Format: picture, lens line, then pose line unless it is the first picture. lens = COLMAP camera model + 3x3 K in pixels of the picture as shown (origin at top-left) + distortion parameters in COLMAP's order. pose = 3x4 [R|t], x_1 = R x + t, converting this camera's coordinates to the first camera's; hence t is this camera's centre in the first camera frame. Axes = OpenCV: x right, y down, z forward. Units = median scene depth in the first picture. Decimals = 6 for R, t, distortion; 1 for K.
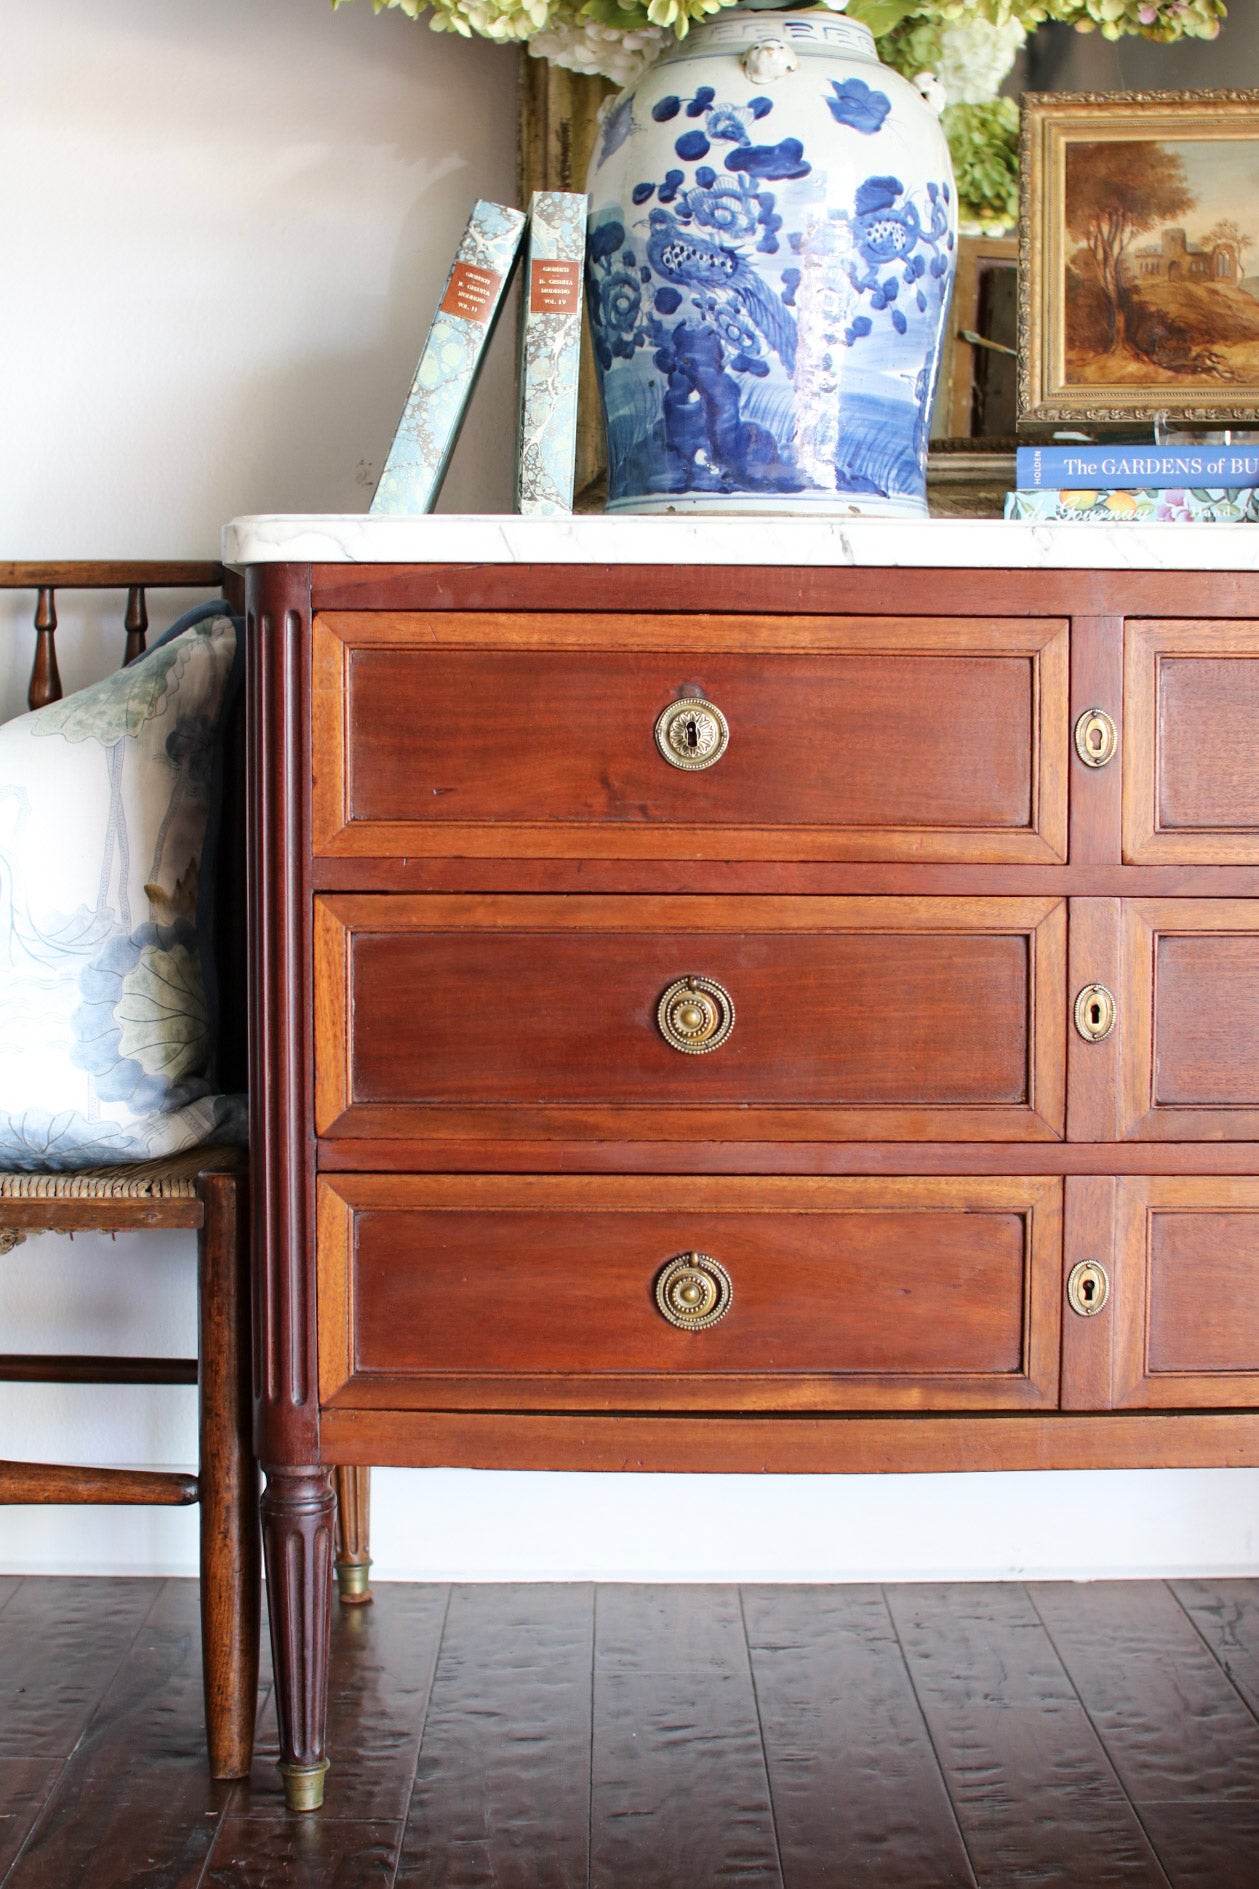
lens RADIAL K [[2664.5, 0, 629.5], [0, 2664.5, 944.5], [0, 0, 1]] dist [-0.178551, 0.236860]
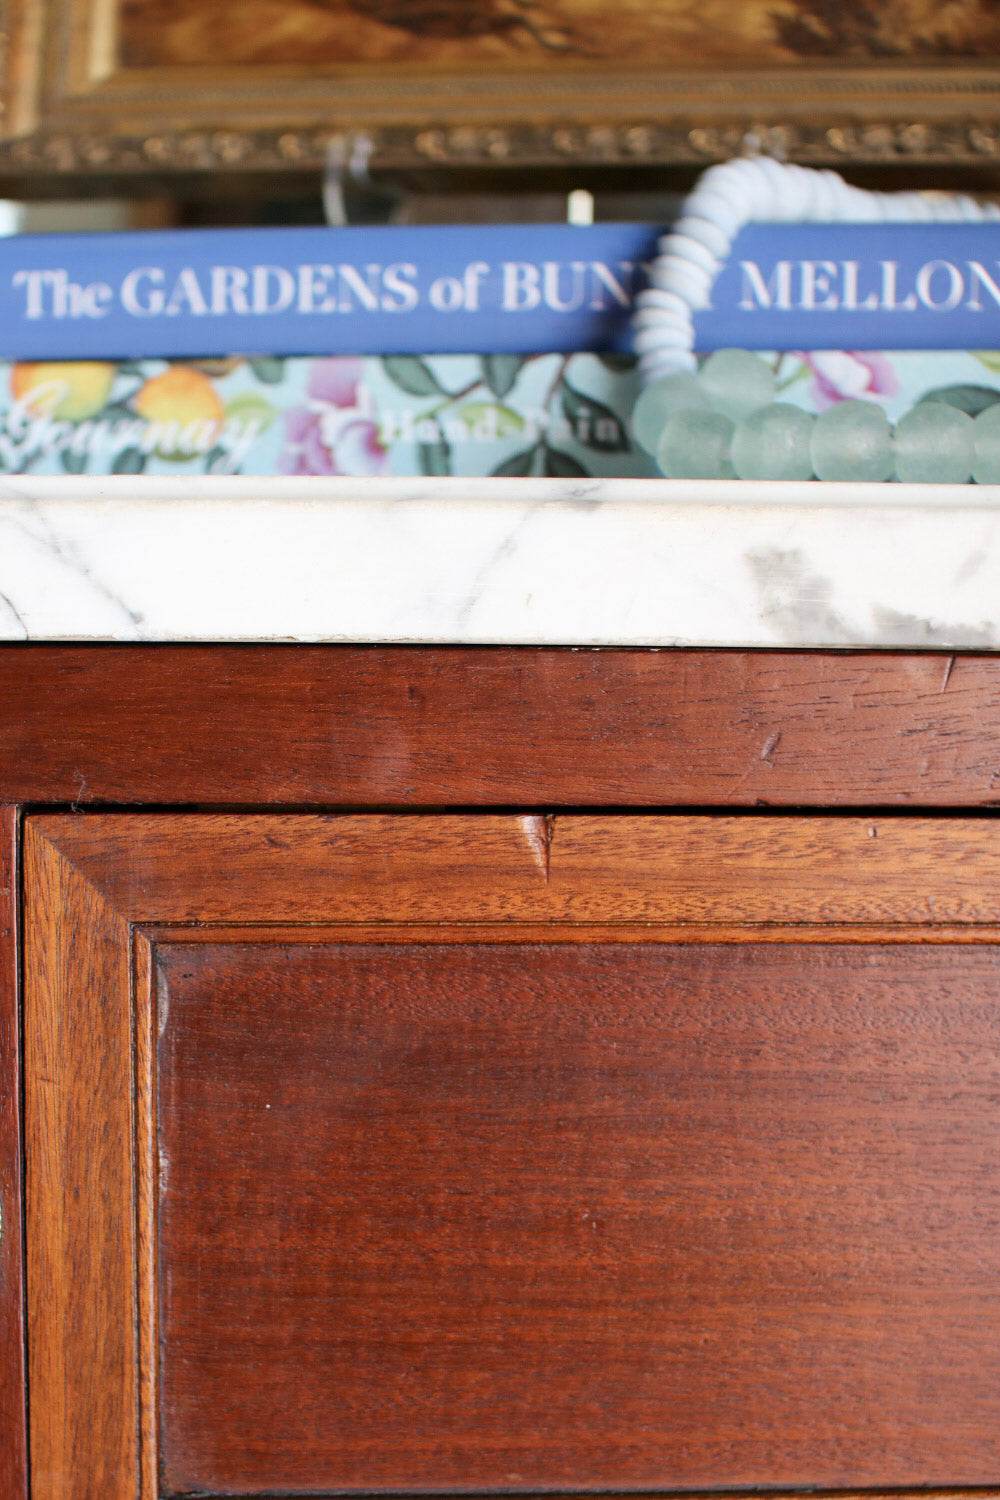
lens RADIAL K [[2696.6, 0, 344.5], [0, 2696.6, 957.4], [0, 0, 1]] dist [-0.208065, 0.331938]
pose [[0.999980, 0.005862, -0.002534, 0.211963], [-0.005714, 0.998482, 0.054777, -0.117286], [0.002851, -0.054762, 0.998495, 0.667541]]
